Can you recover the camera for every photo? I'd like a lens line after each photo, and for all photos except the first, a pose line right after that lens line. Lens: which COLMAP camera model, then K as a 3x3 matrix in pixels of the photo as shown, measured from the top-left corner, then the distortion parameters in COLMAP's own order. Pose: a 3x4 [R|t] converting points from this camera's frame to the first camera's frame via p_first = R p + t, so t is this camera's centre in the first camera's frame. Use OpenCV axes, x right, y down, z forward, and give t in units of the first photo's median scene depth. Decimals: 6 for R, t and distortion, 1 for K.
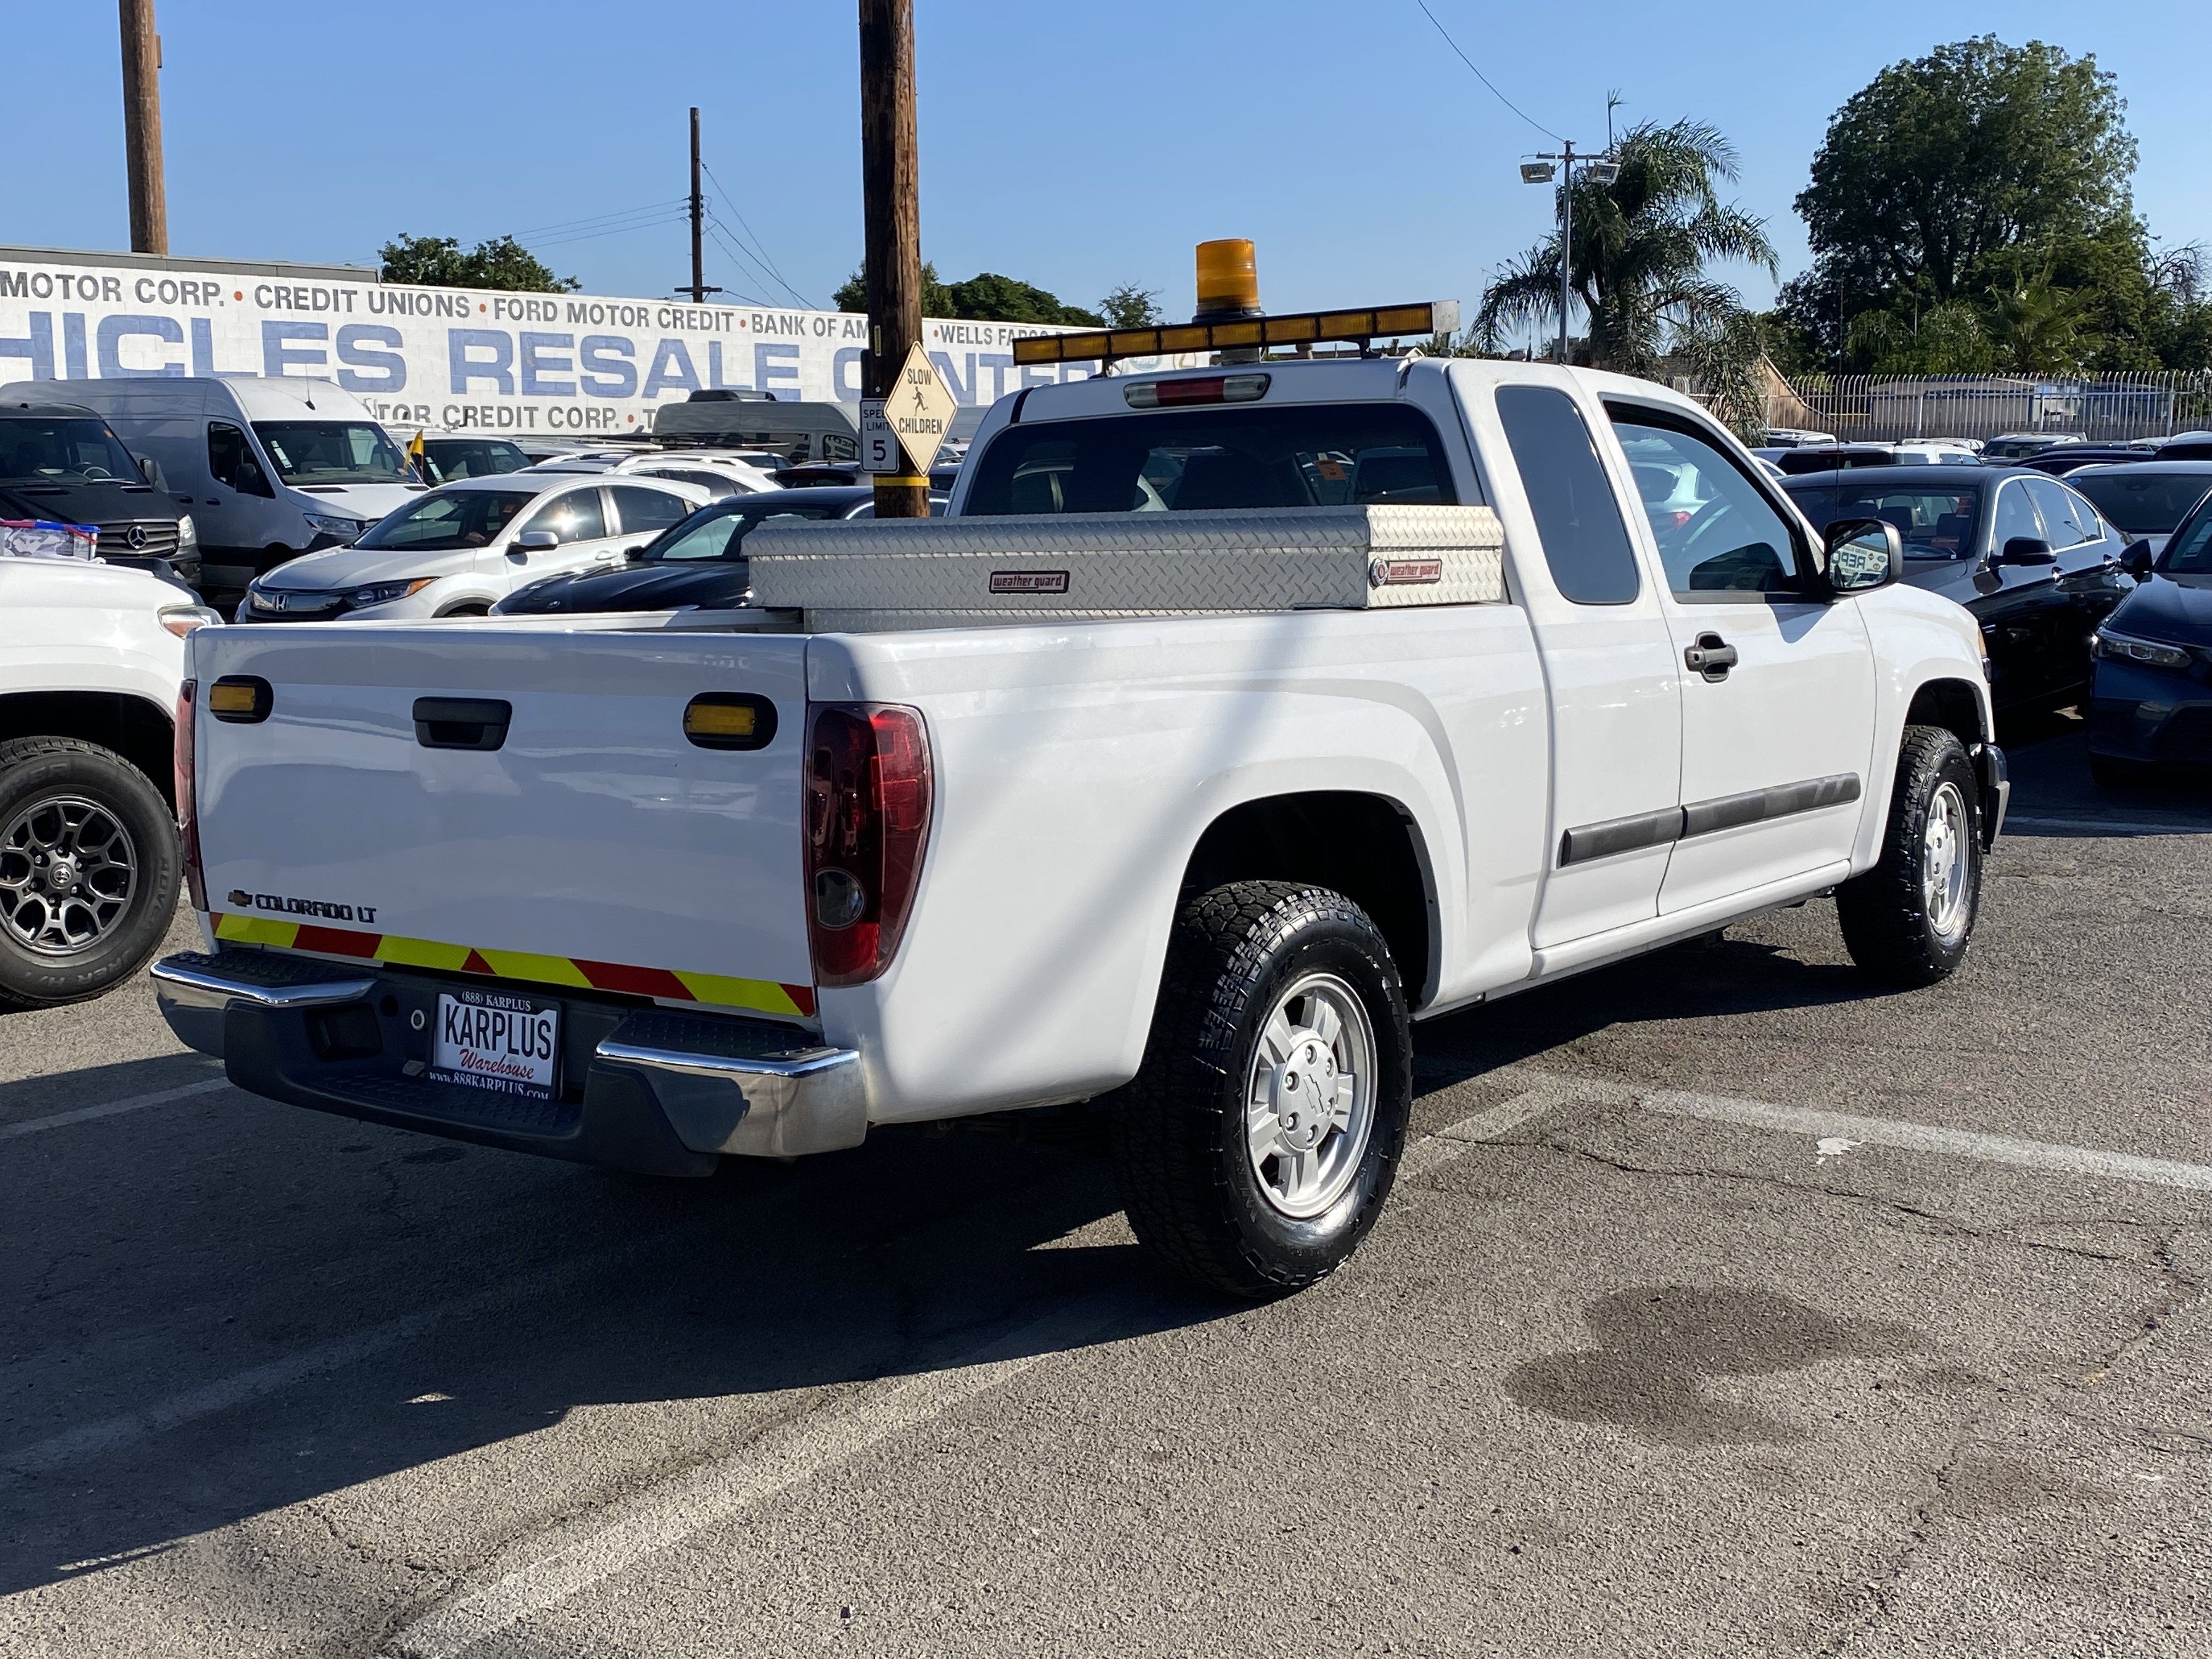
lens RADIAL K [[2473.1, 0, 1097.3], [0, 2473.1, 763.0], [0, 0, 1]] dist [-0.044858, 0.000000]
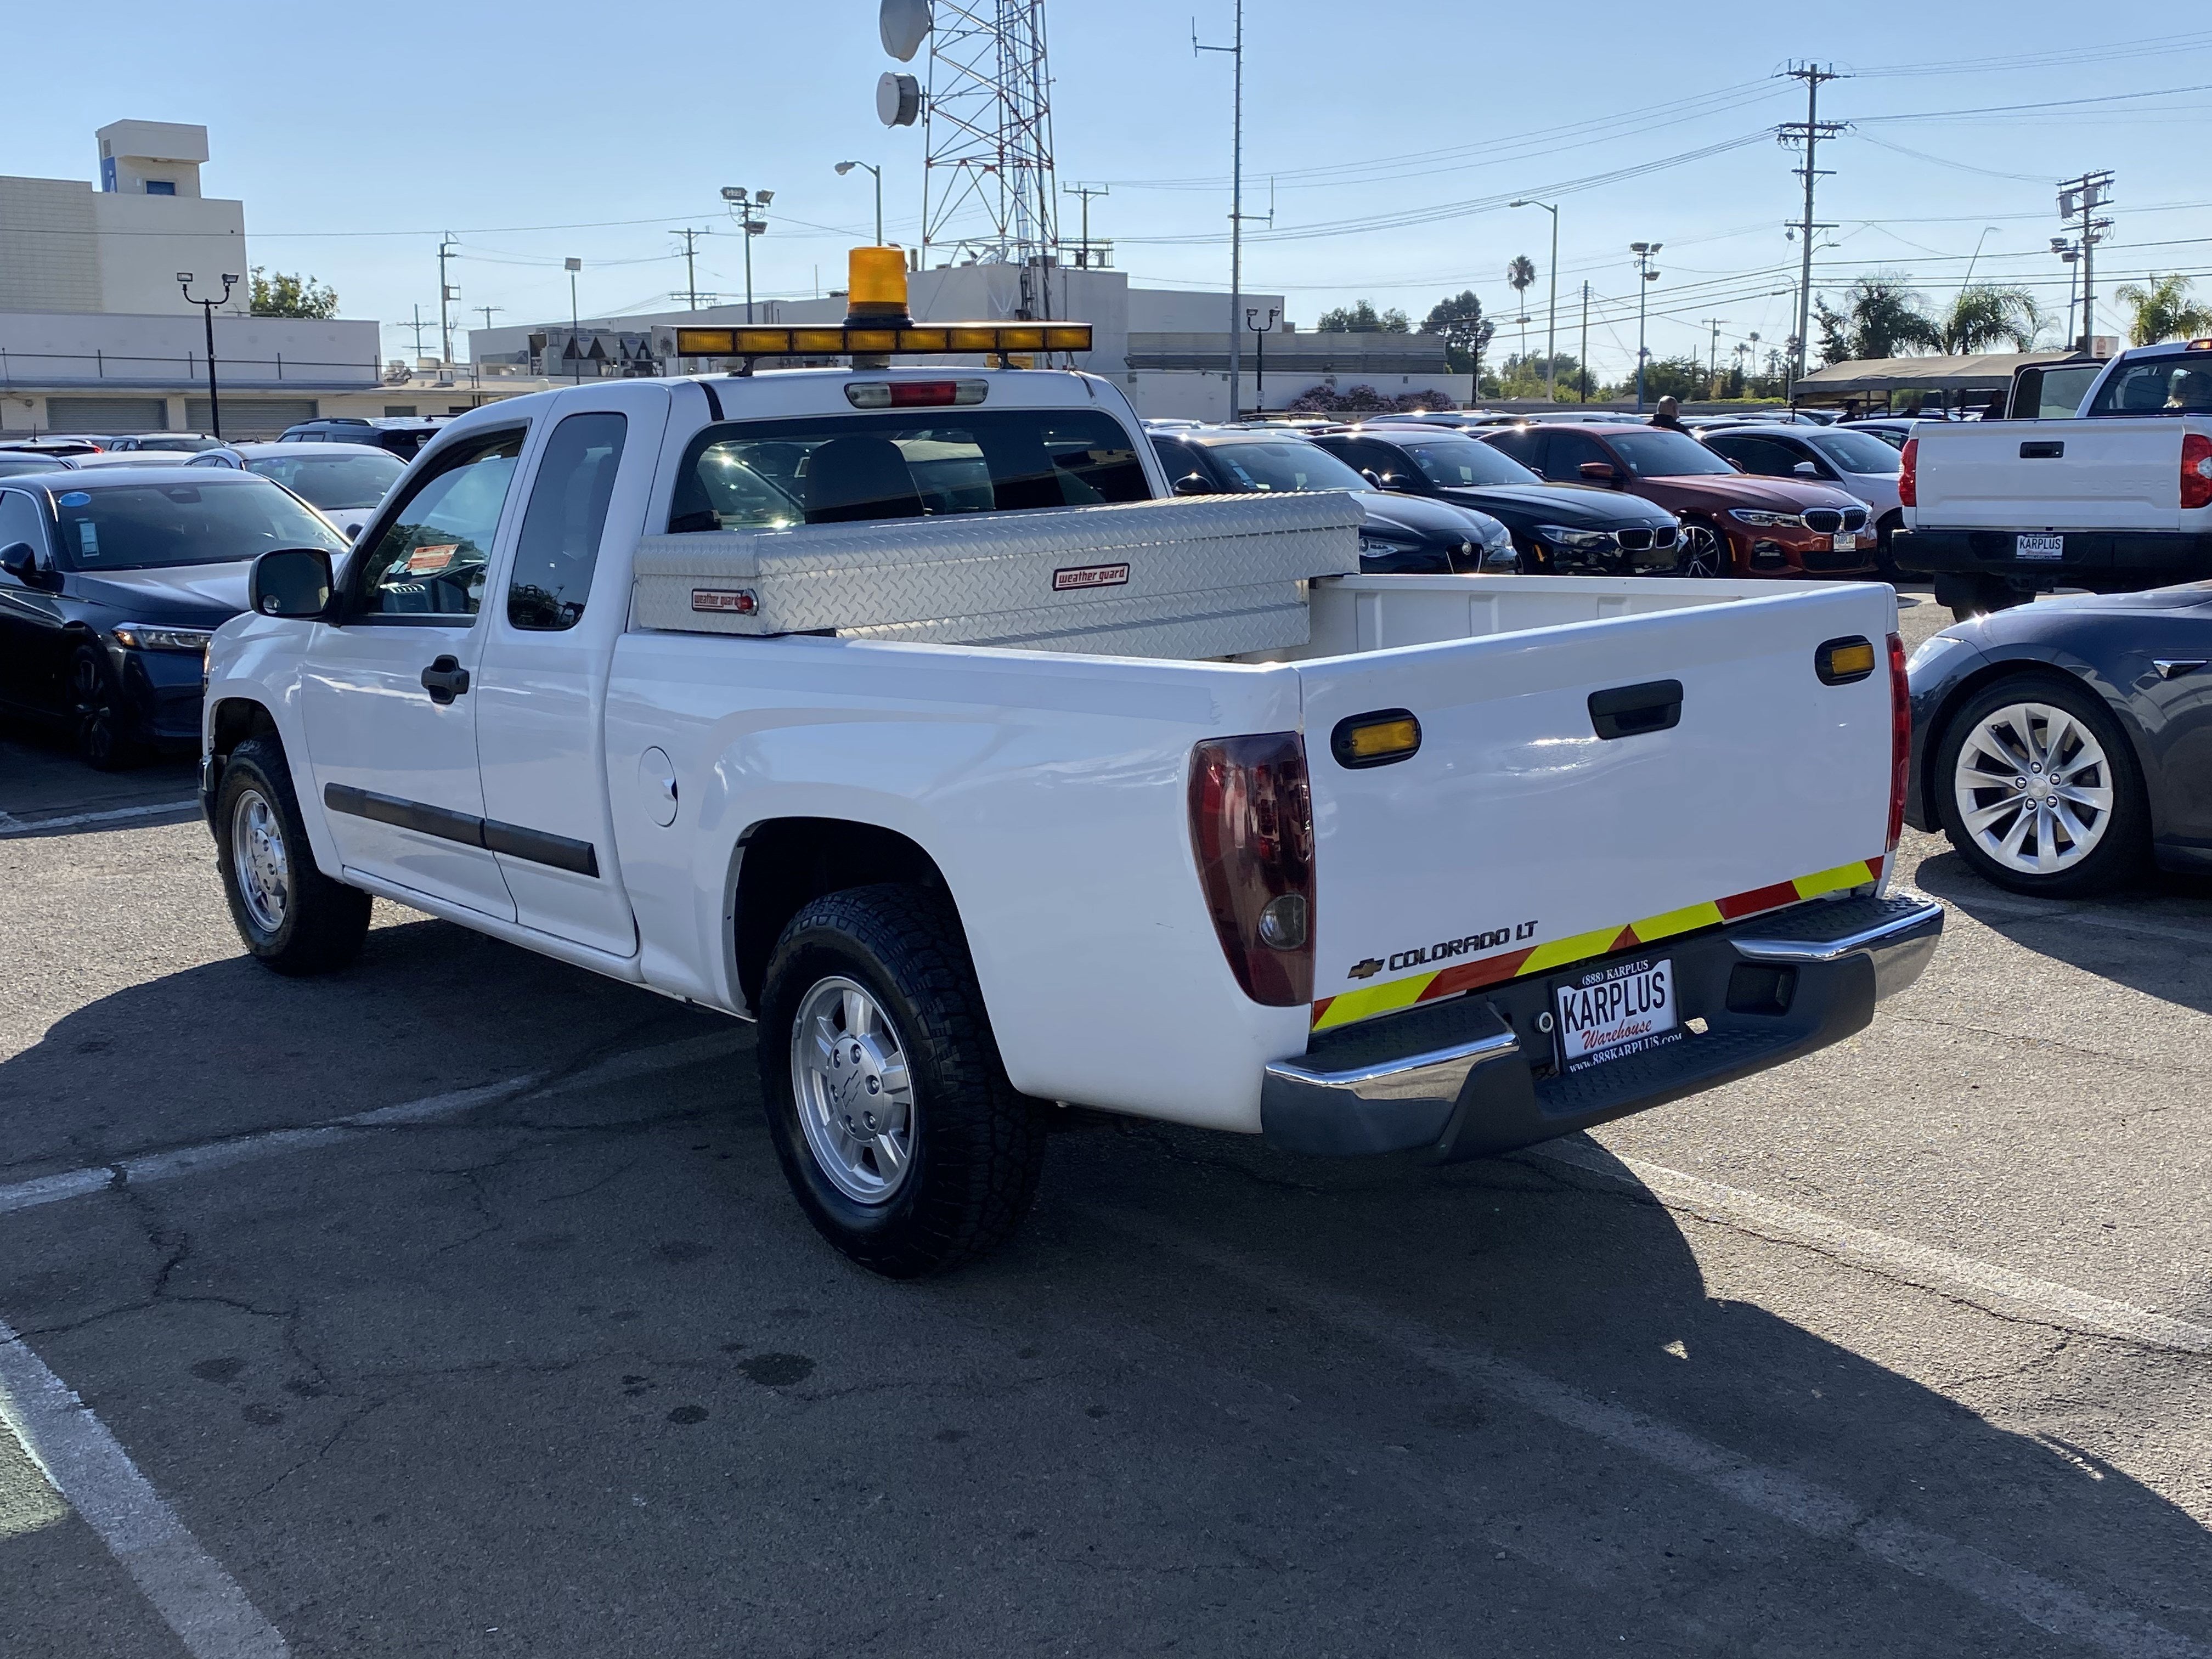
lens RADIAL K [[2239.5, 0, 1097.9], [0, 2239.5, 821.0], [0, 0, 1]] dist [-0.030099, 0.000000]
pose [[0.274341, -0.154726, 0.949103, -1.164859], [0.124610, 0.984369, 0.124456, -0.109693], [-0.953525, 0.084124, 0.289334, 0.904615]]
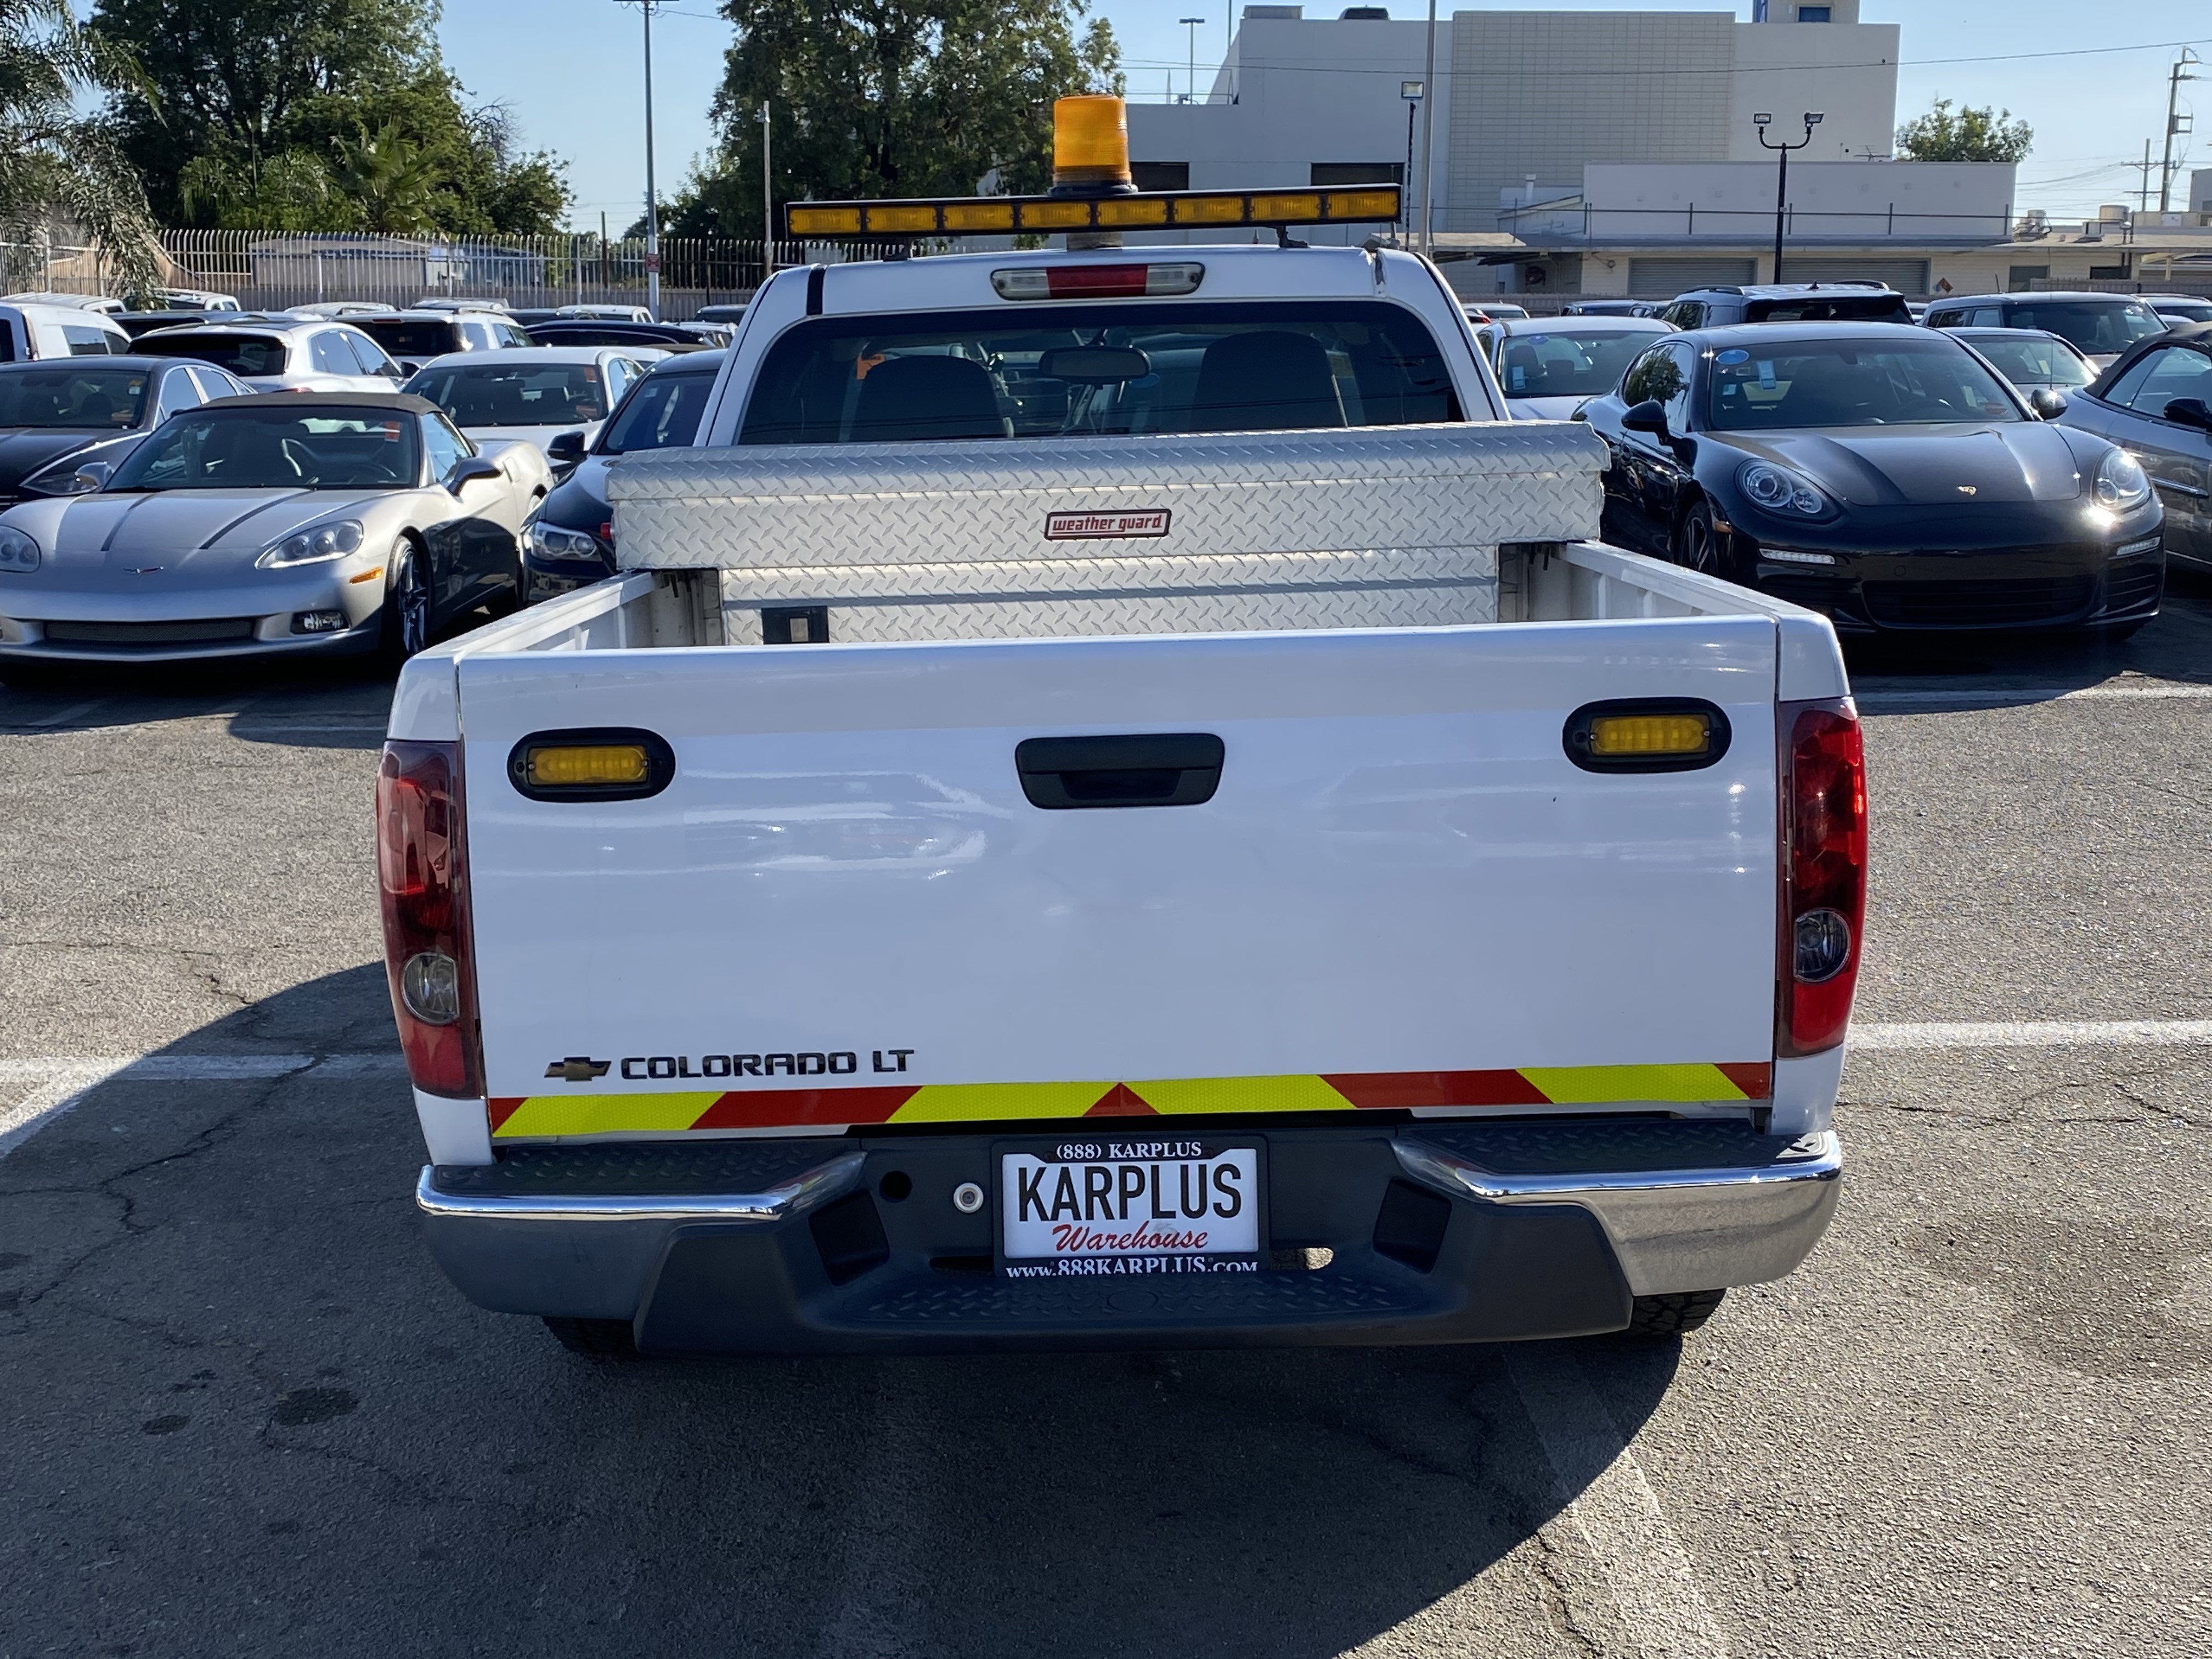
lens RADIAL K [[2594.6, 0, 1107.8], [0, 2594.6, 837.8], [0, 0, 1]] dist [0.026955, 0.000000]
pose [[0.800153, -0.108153, 0.589964, -0.664688], [0.064988, 0.993451, 0.093980, -0.062934], [-0.596265, -0.036858, 0.801941, 0.392920]]
